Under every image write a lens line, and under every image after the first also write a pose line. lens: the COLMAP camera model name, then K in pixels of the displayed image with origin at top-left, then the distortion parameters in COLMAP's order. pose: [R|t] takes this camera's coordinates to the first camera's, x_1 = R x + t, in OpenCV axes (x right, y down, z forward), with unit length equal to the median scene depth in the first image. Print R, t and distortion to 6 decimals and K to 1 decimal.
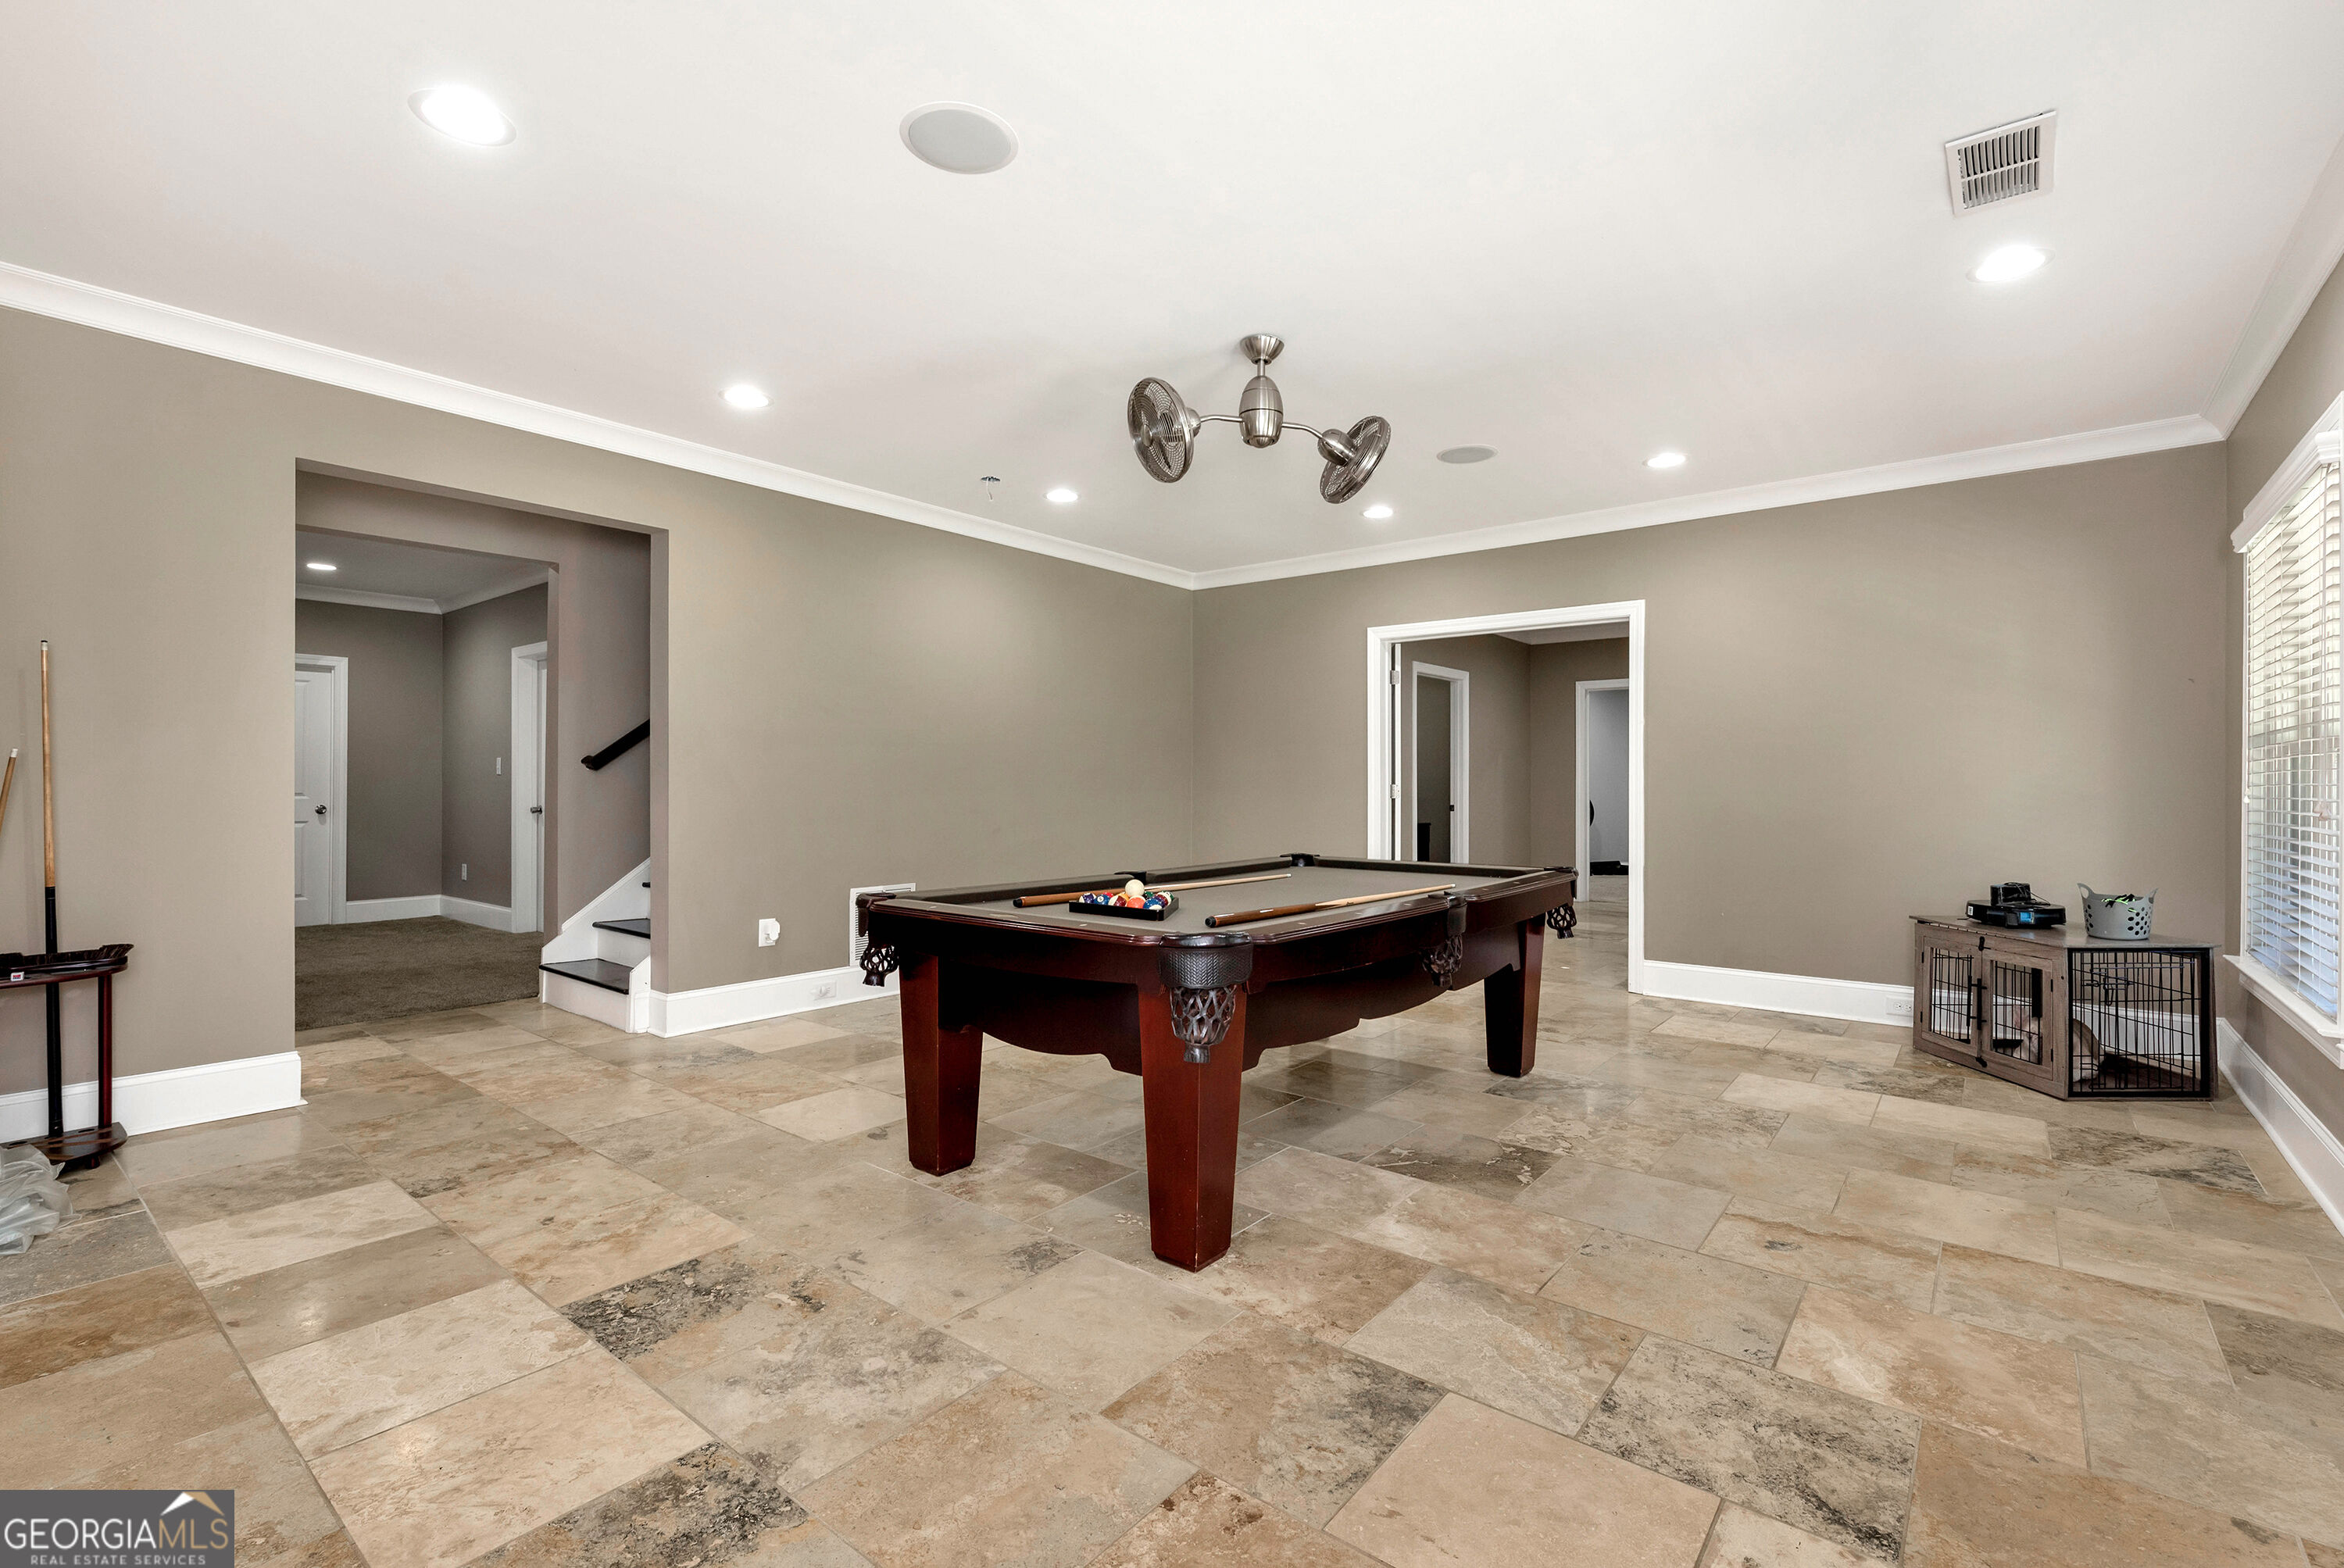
lens RADIAL K [[1035.5, 0, 1178.6], [0, 1035.5, 782.1], [0, 0, 1]] dist [-0.000700, -0.000354]
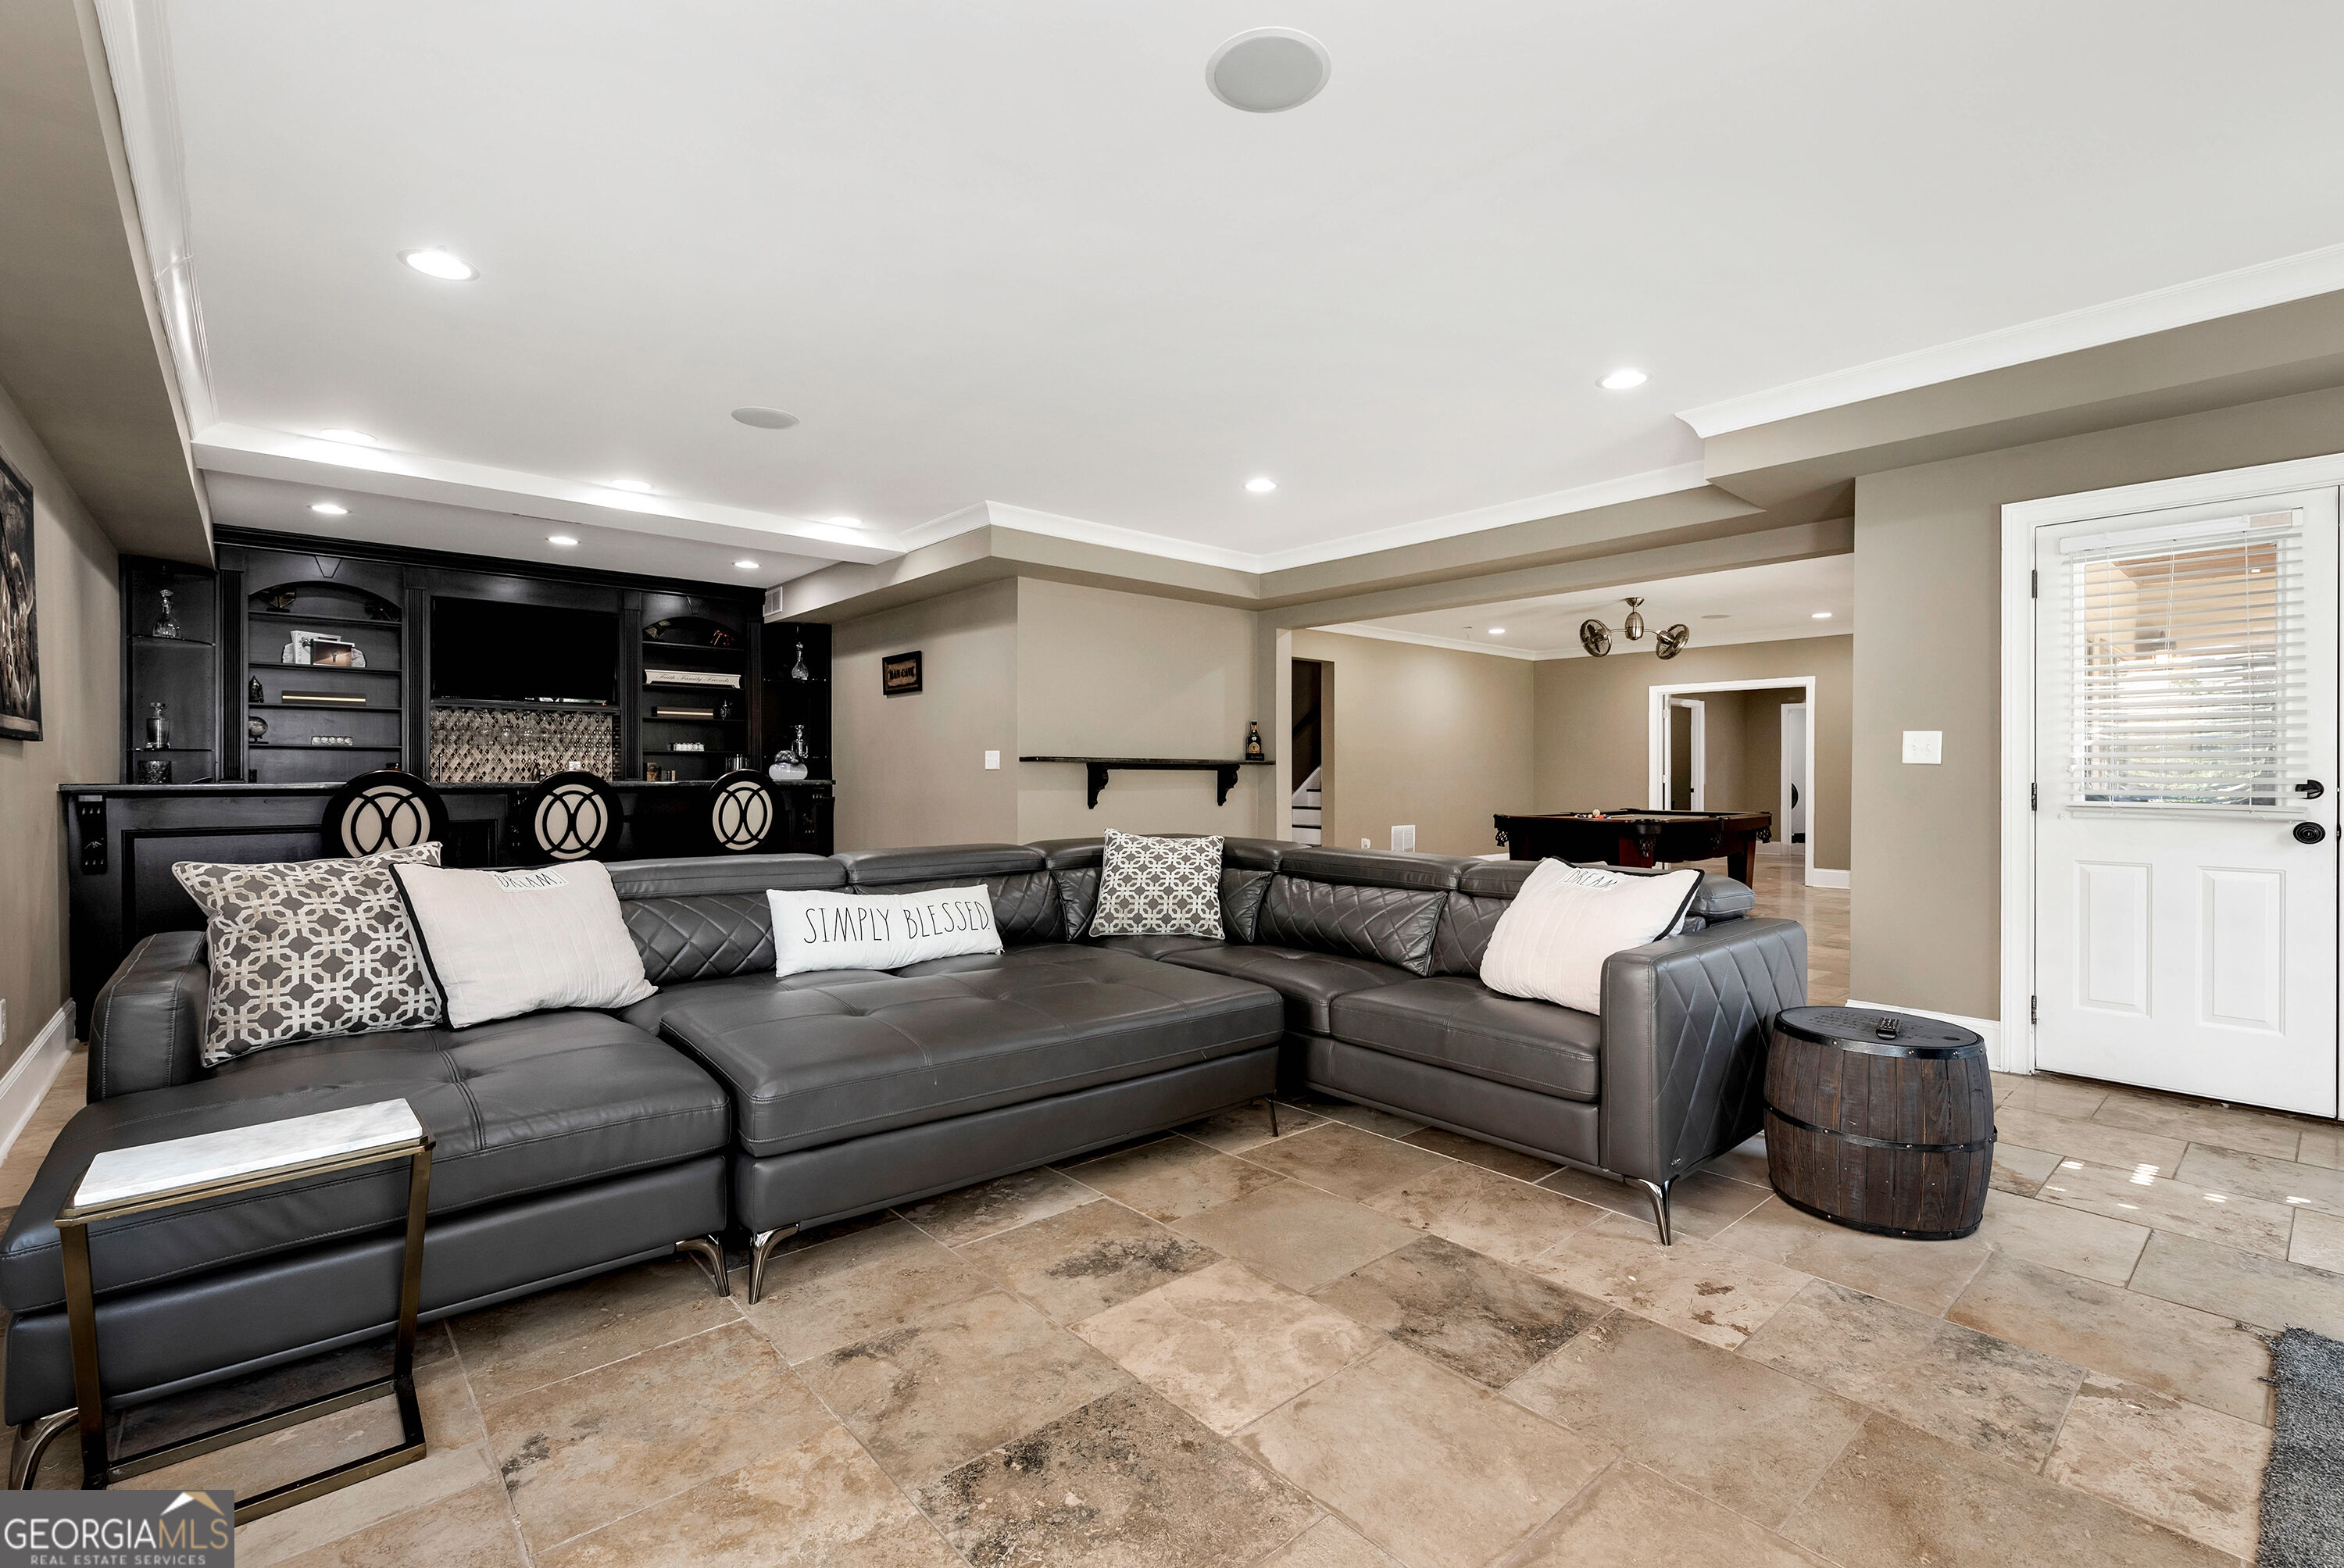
lens RADIAL K [[1035.5, 0, 1173.1], [0, 1035.5, 786.4], [0, 0, 1]] dist [-0.000700, -0.000354]
pose [[0.984557, -0.001680, -0.175054, -1.082413], [0.003445, 0.999946, 0.009779, 0.006425], [0.175028, -0.010231, 0.984510, -3.104951]]
